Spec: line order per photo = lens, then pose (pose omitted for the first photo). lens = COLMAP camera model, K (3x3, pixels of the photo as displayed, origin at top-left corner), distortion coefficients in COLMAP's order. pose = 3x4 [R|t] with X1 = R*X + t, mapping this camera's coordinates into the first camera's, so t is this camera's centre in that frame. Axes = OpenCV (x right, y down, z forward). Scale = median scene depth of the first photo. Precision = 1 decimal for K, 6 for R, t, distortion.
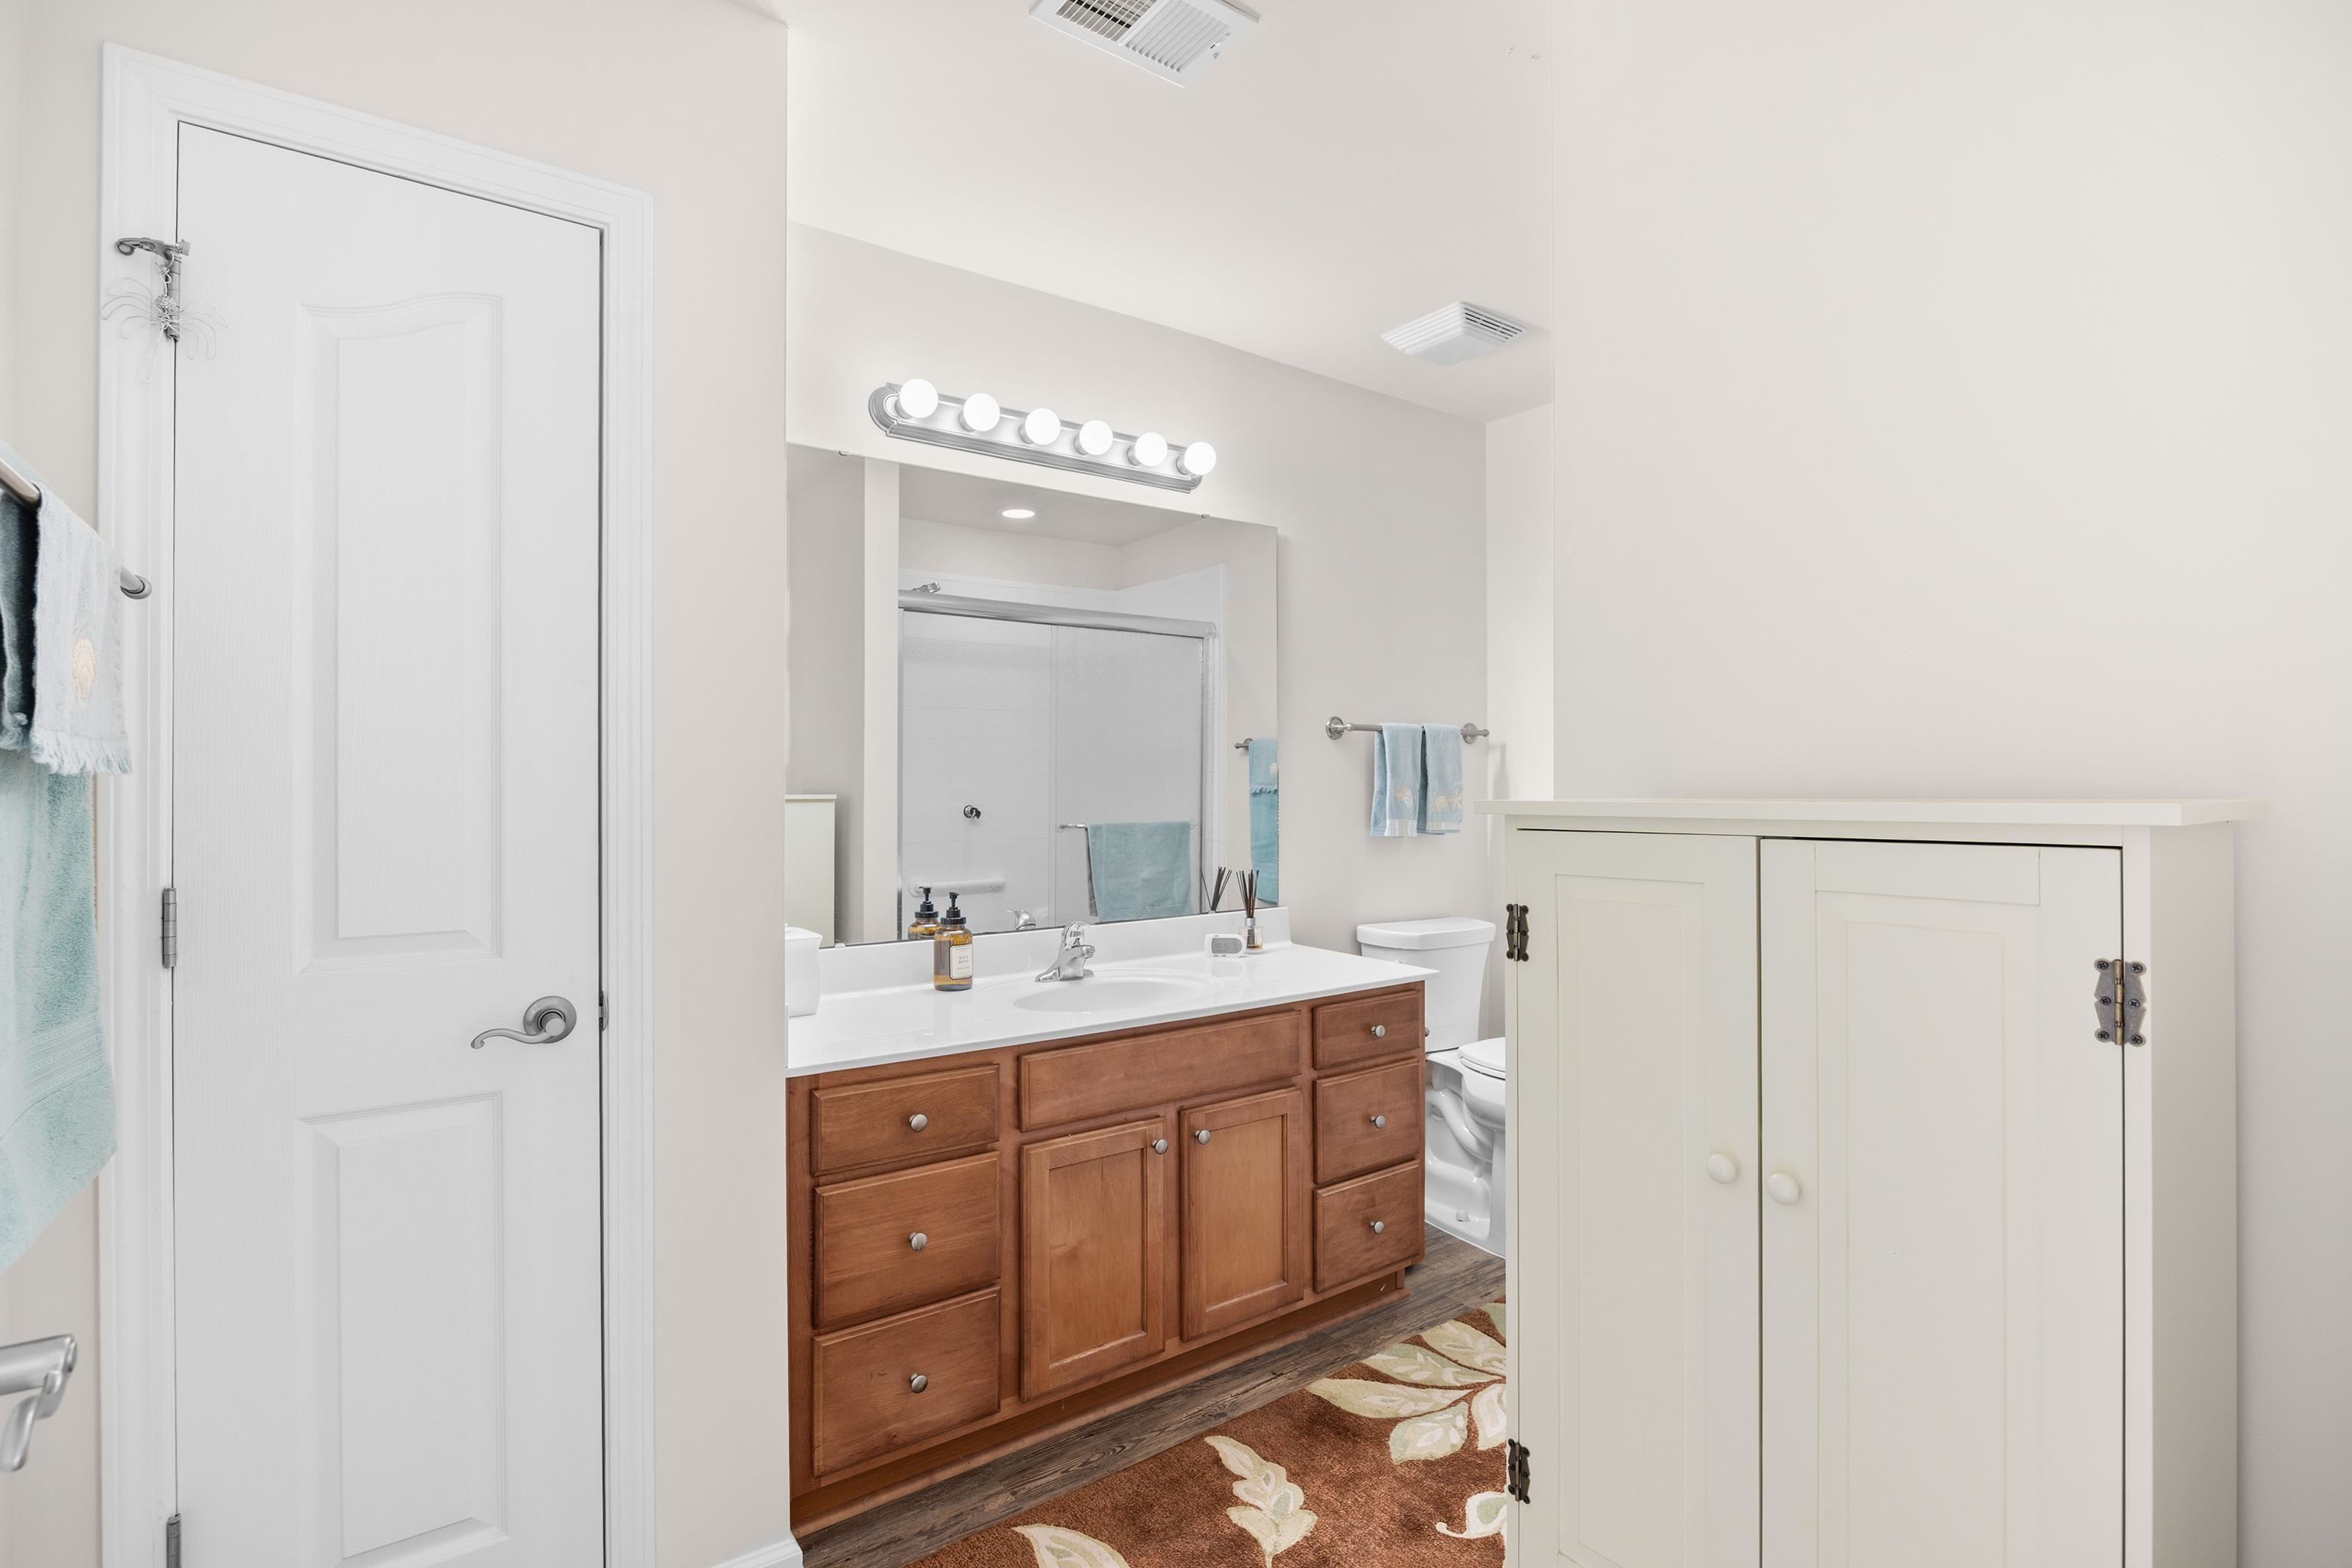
lens RADIAL K [[1105.8, 0, 1151.5], [0, 1105.8, 780.6], [0, 0, 1]] dist [-0.015119, 0.000867]
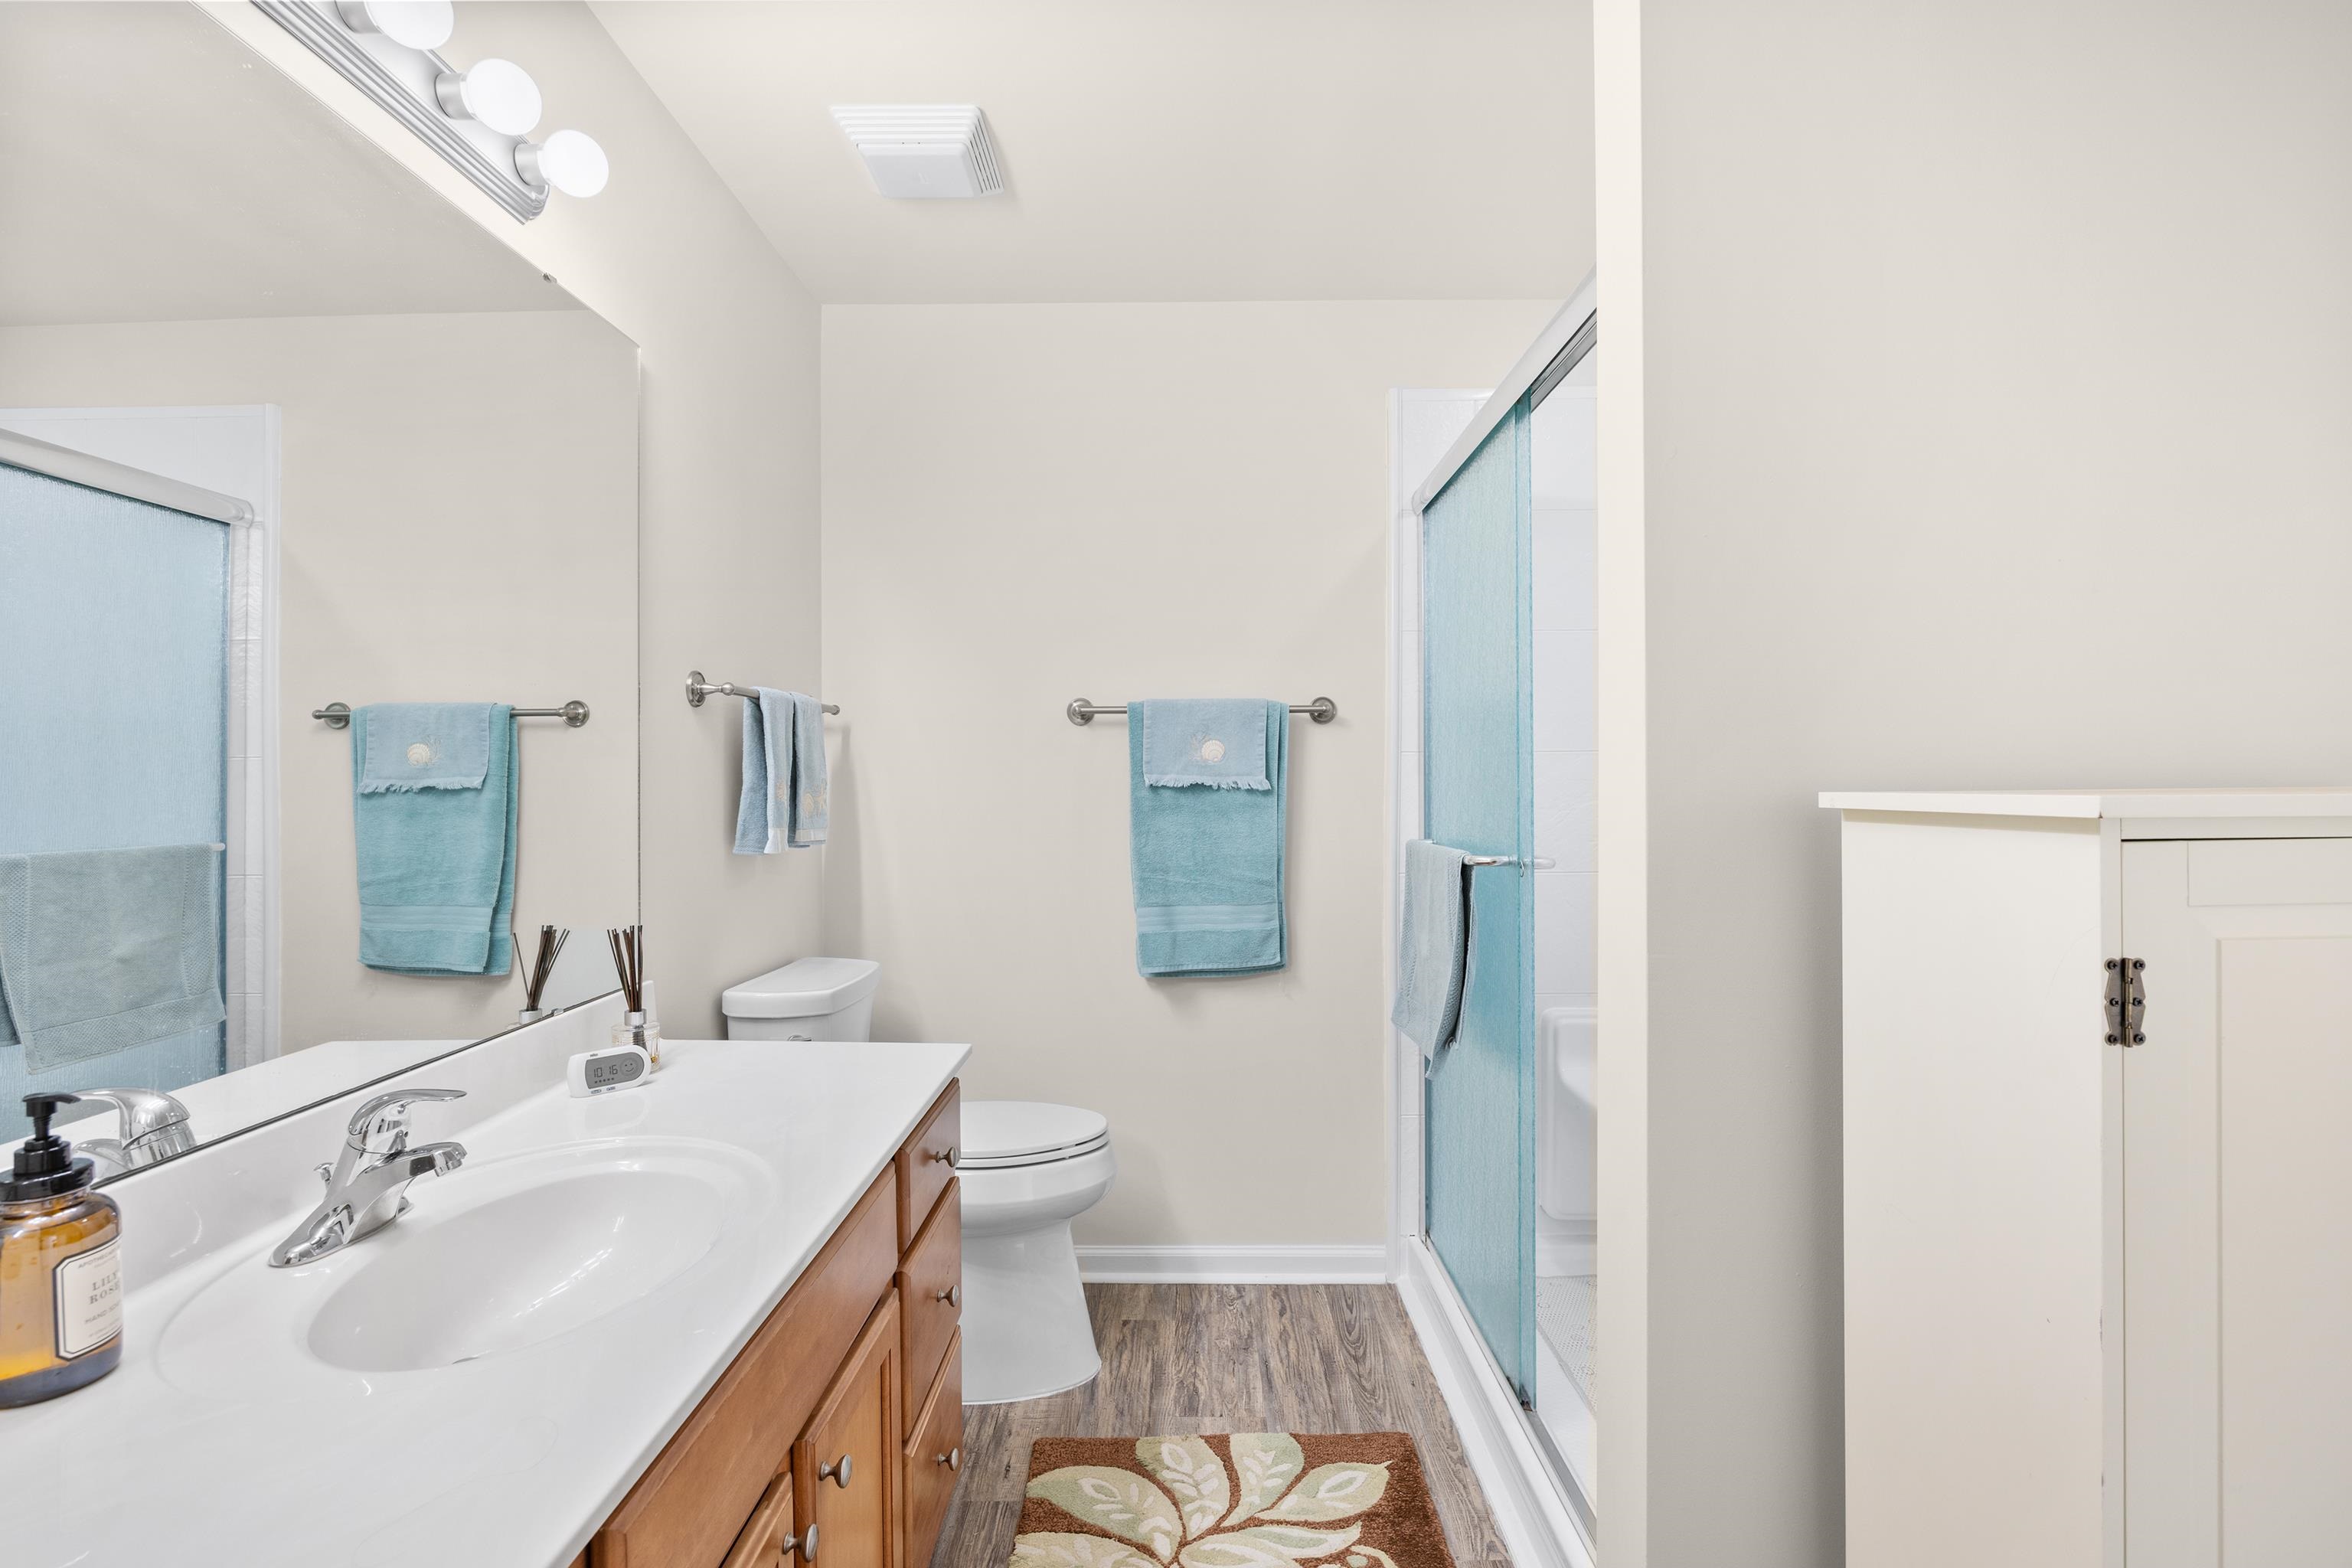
lens RADIAL K [[1094.5, 0, 1175.4], [0, 1094.5, 771.6], [0, 0, 1]] dist [-0.011158, 0.000903]
pose [[0.584674, 0.003666, 0.811260, -0.184999], [-0.000646, 0.999992, -0.004053, 0.002657], [-0.811268, 0.001845, 0.584671, 0.401401]]
